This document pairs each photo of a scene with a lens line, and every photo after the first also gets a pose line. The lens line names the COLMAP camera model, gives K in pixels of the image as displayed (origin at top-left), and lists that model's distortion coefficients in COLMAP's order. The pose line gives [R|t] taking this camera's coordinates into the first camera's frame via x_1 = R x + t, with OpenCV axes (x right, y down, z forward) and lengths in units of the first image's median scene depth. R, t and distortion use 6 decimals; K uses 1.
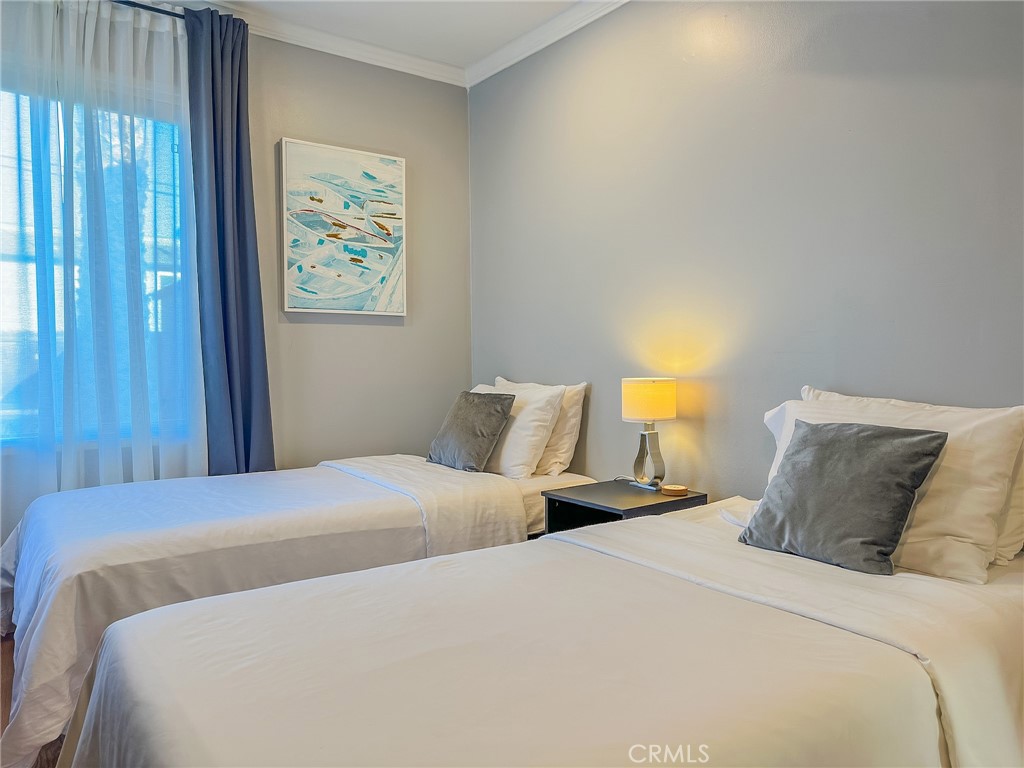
lens RADIAL K [[728.3, 0, 511.3], [0, 728.3, 400.8], [0, 0, 1]] dist [0.027865, -0.001407]
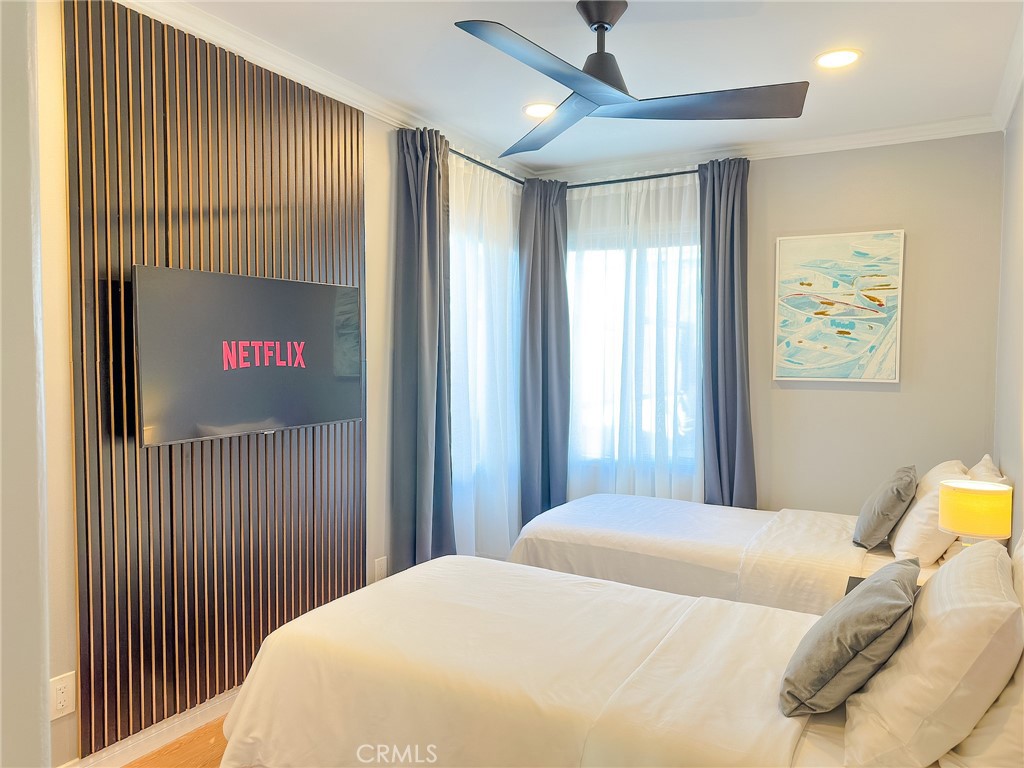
lens RADIAL K [[728.3, 0, 512.3], [0, 728.3, 383.6], [0, 0, 1]] dist [0.027865, -0.001407]
pose [[0.415806, 0.033030, -0.908853, 0.585781], [-0.066639, 0.997760, 0.005774, -0.090413], [0.907009, 0.058165, 0.417076, 0.097705]]
